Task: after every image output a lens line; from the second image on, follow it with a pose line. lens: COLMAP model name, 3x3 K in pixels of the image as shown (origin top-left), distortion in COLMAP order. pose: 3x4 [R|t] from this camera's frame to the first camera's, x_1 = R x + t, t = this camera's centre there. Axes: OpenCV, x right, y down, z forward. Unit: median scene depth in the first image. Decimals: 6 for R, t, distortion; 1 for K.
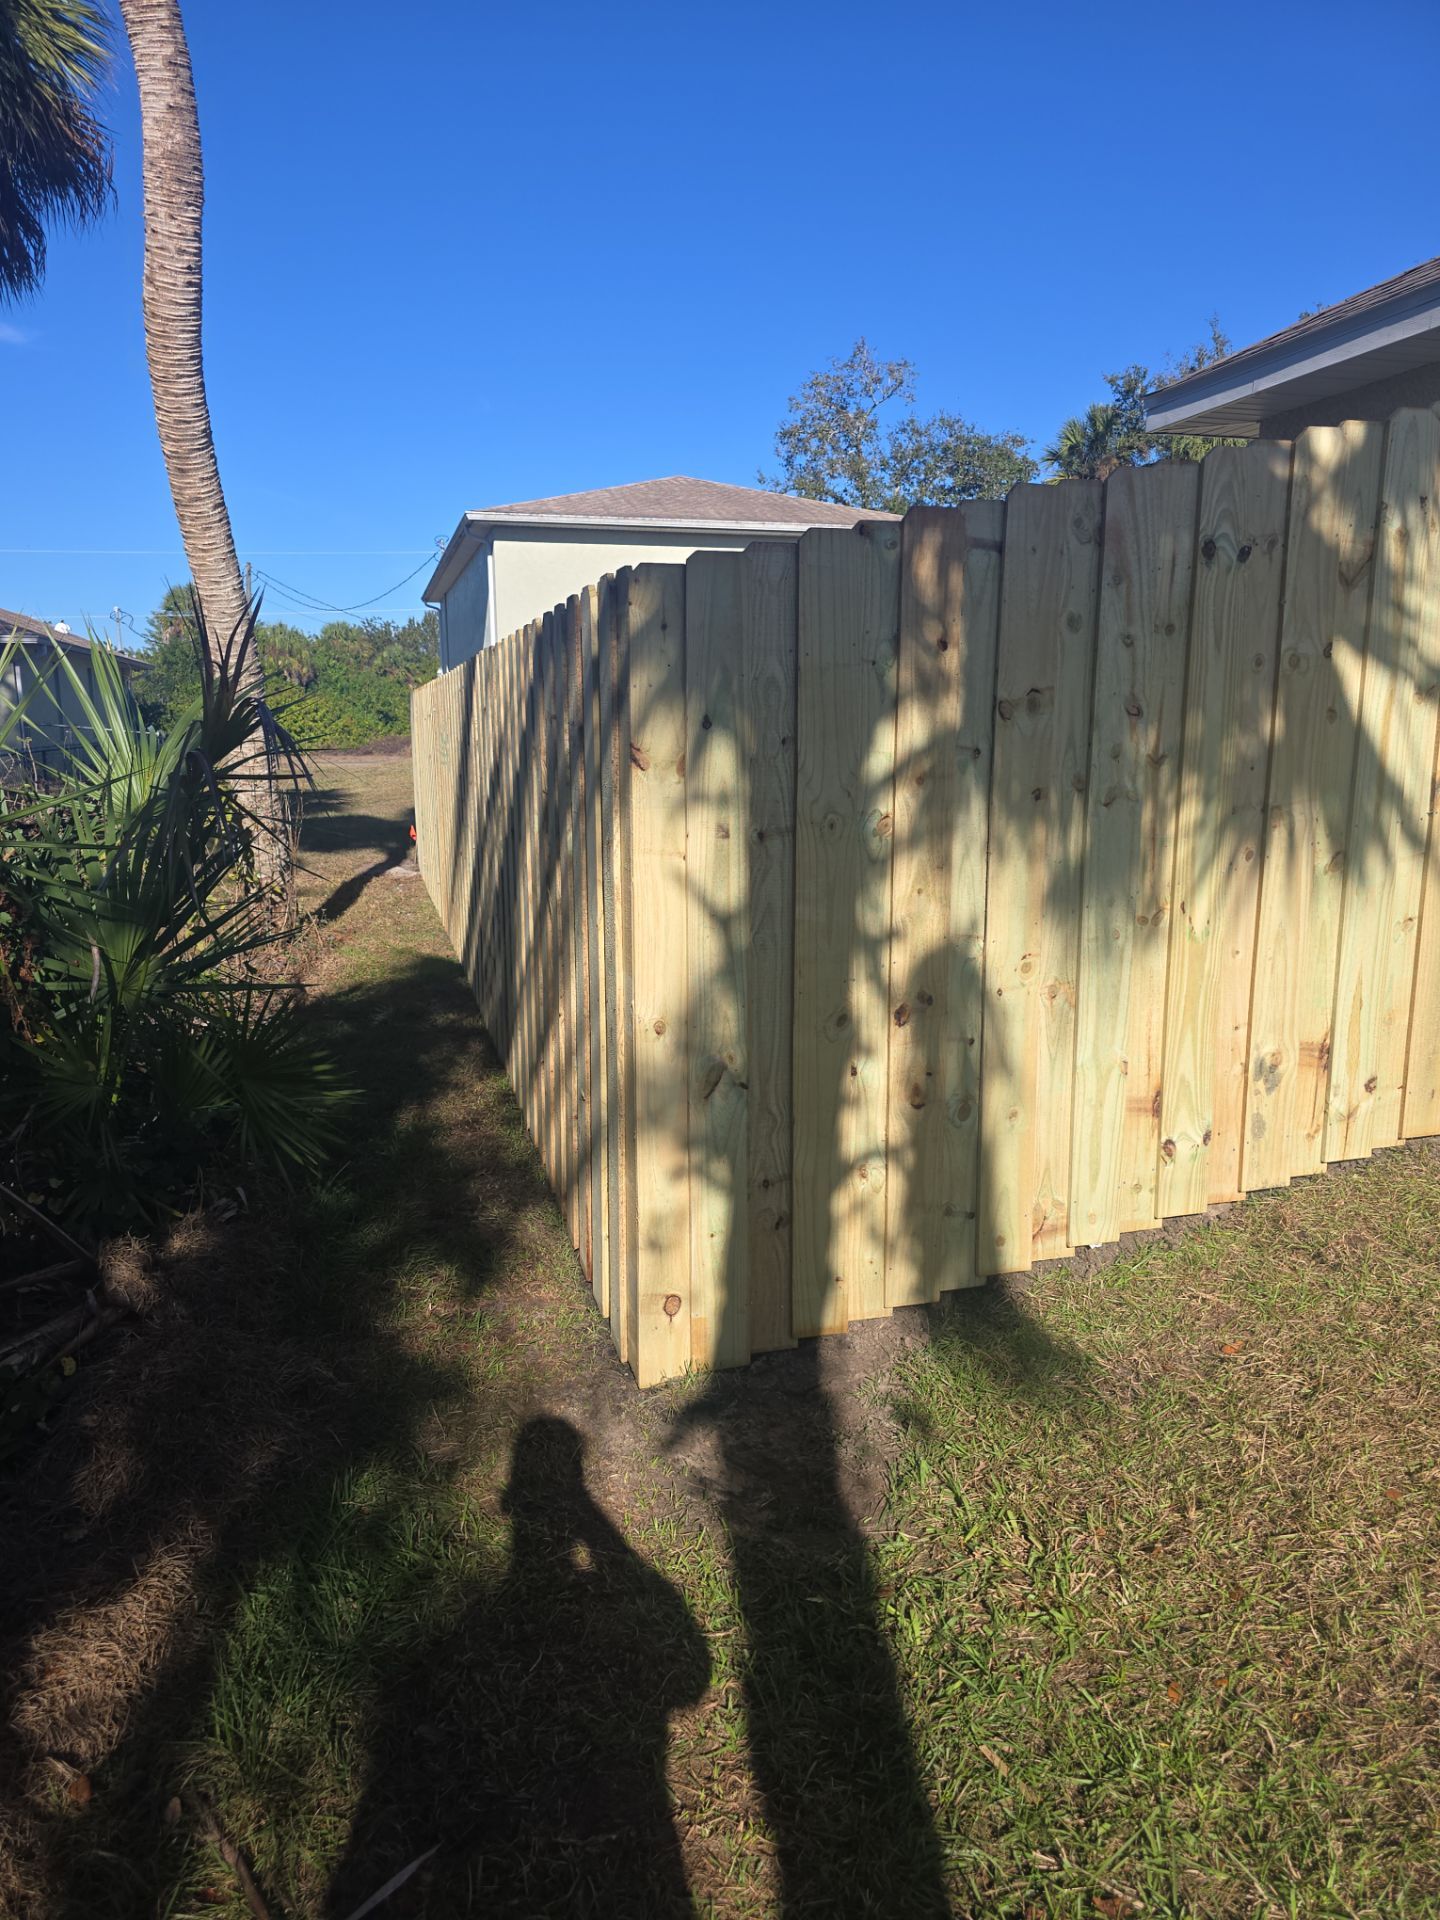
lens RADIAL K [[1303.8, 0, 720.0], [0, 1303.8, 960.0], [0, 0, 1]] dist [0.111851, -0.095617]
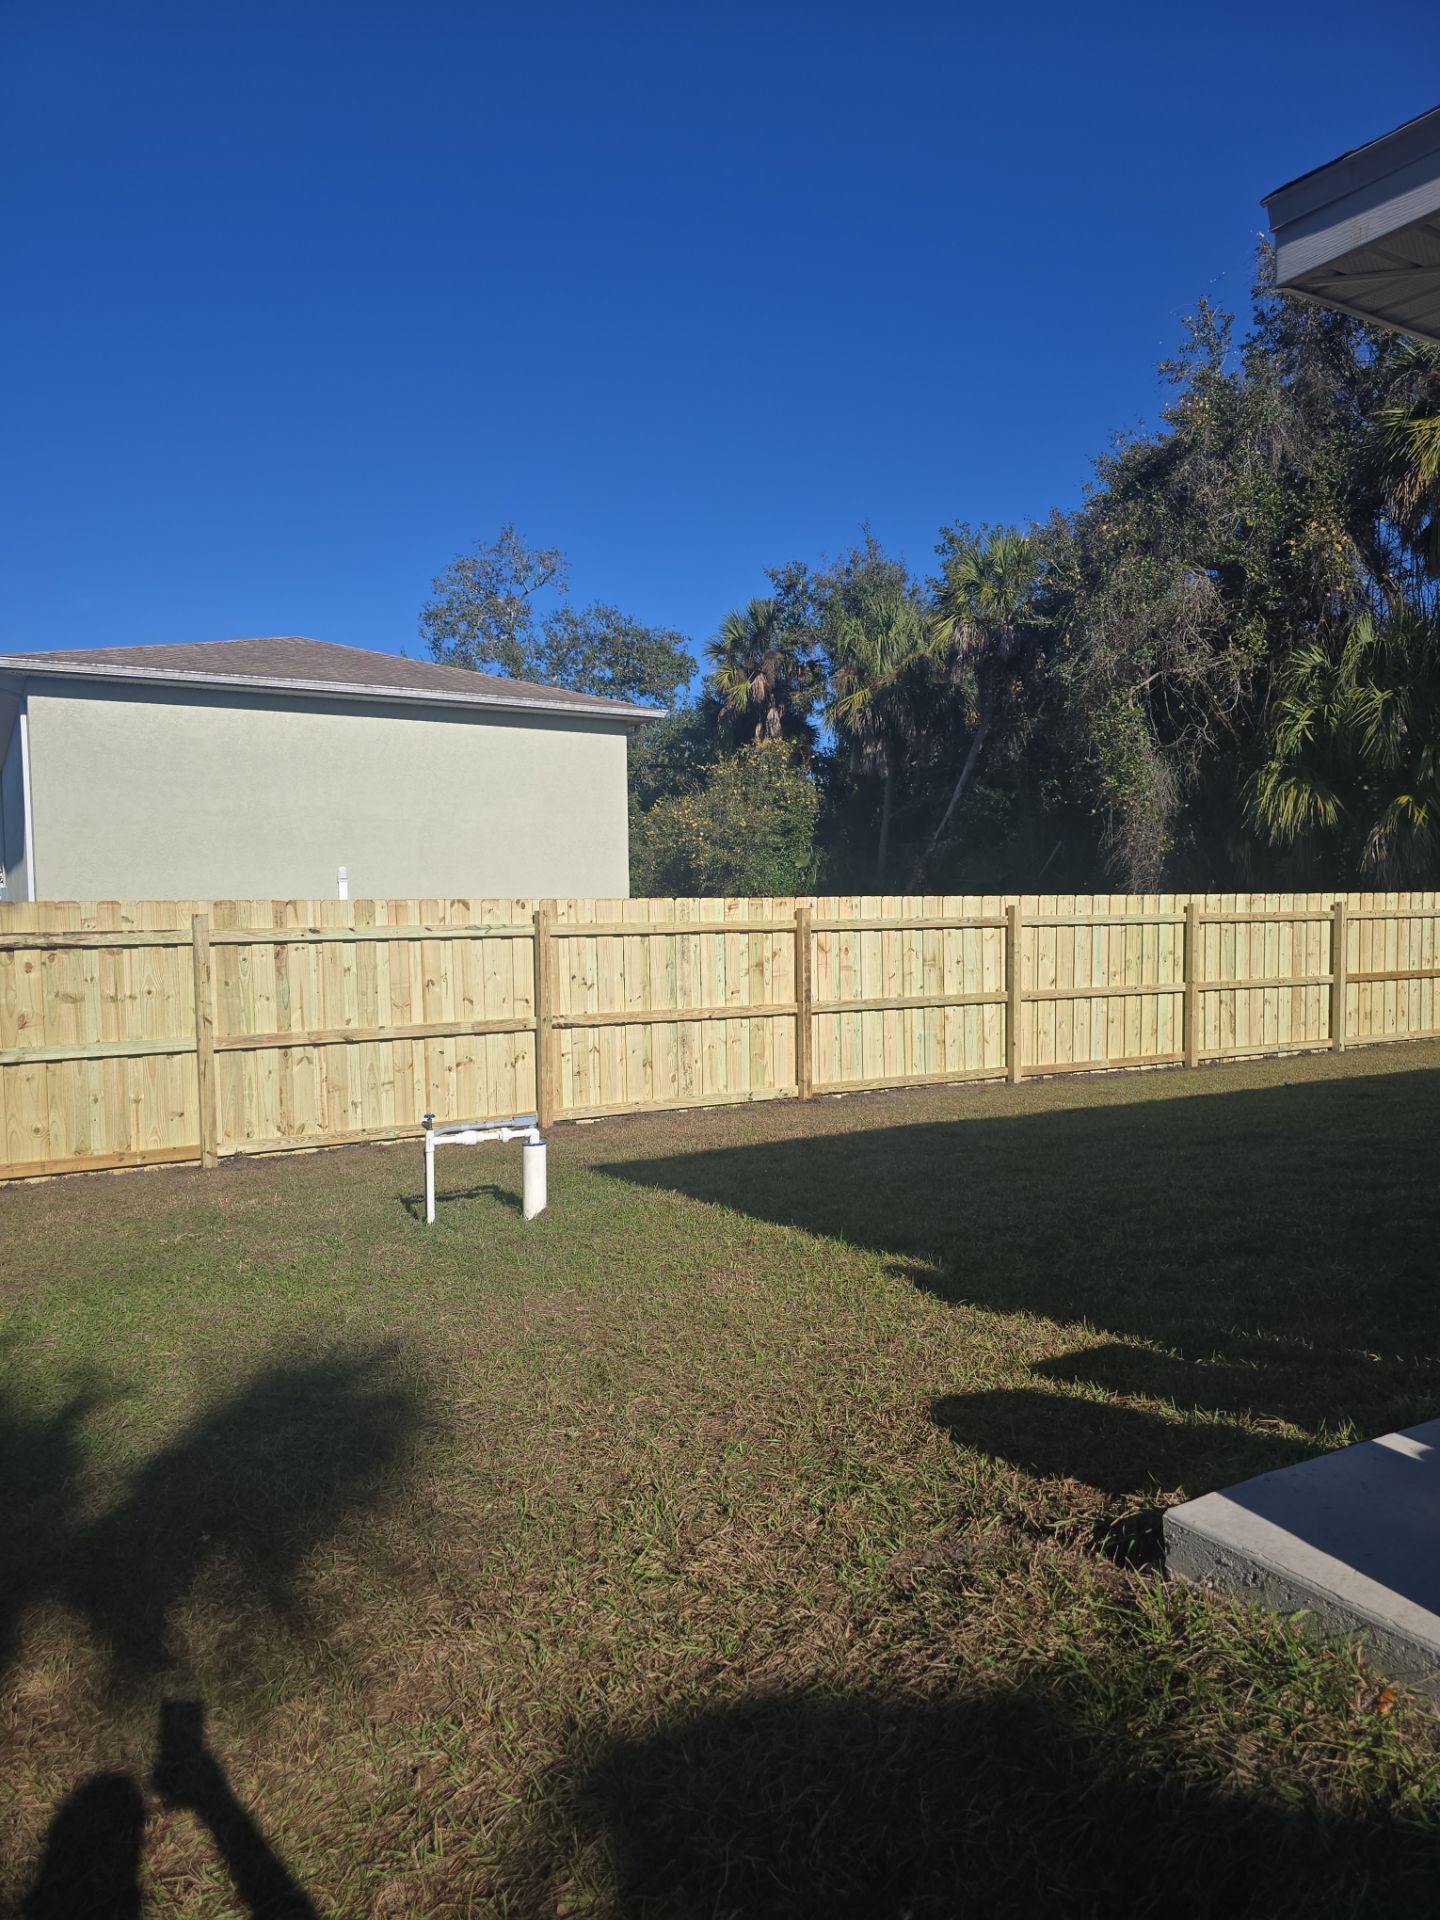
lens RADIAL K [[1296.9, 0, 752.6], [0, 1296.9, 997.1], [0, 0, 1]] dist [0.060430, -0.073418]
pose [[0.961296, -0.029308, 0.273955, 0.124444], [0.060556, 0.992487, -0.106314, -0.338068], [-0.268781, 0.118789, 0.955848, 1.542576]]
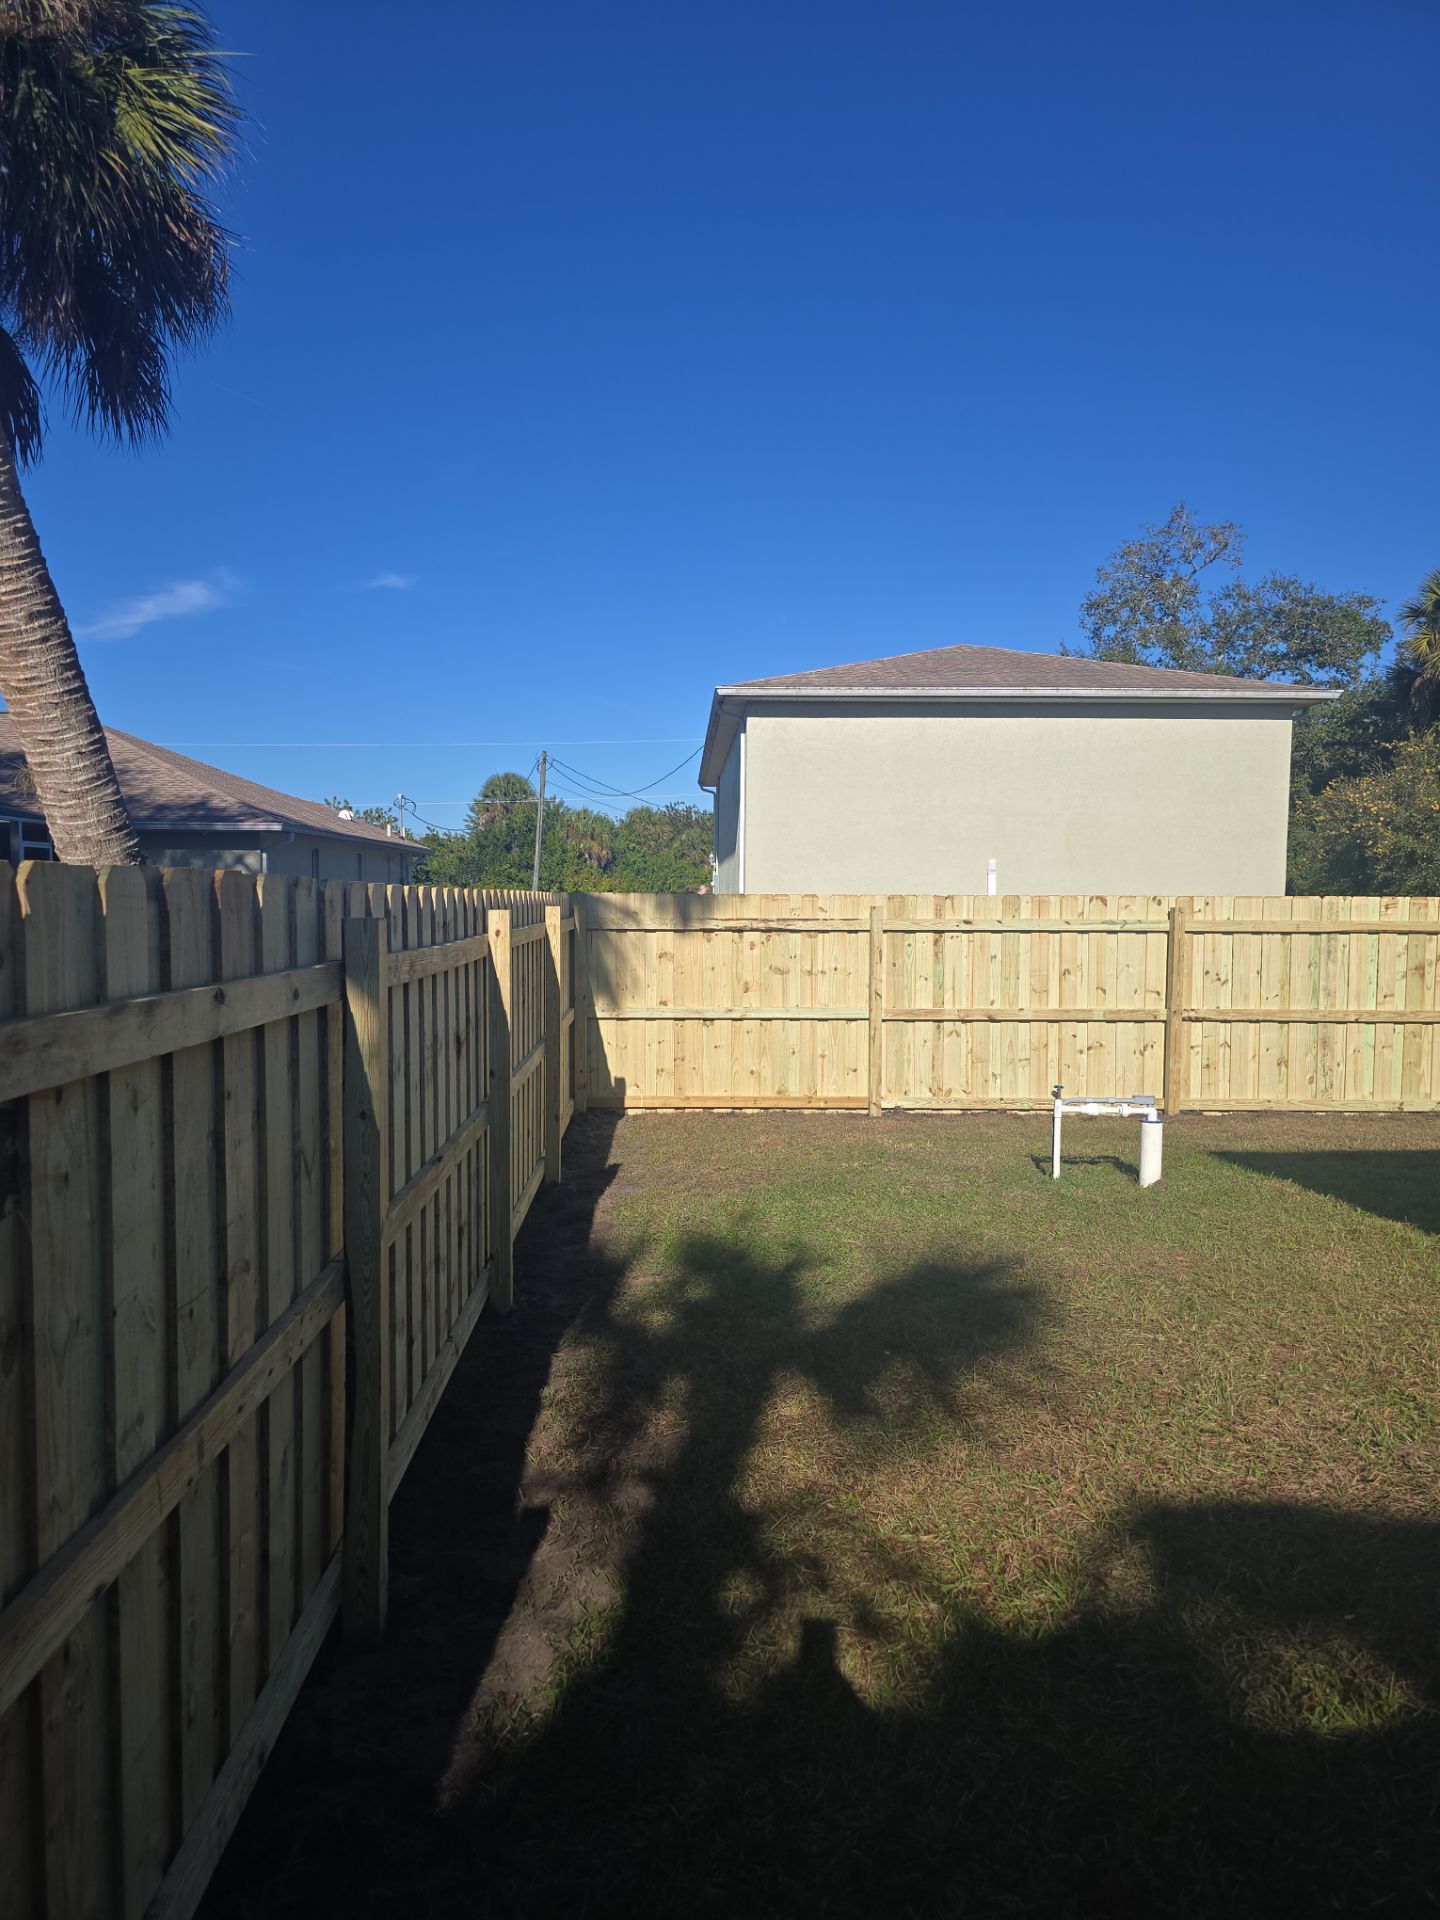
lens RADIAL K [[1302.2, 0, 720.9], [0, 1302.2, 976.1], [0, 0, 1]] dist [0.097393, -0.098698]
pose [[0.974542, 0.021955, -0.223126, 0.120077], [-0.048611, 0.992212, -0.114684, -0.298716], [0.218870, 0.122611, 0.968020, 1.190117]]
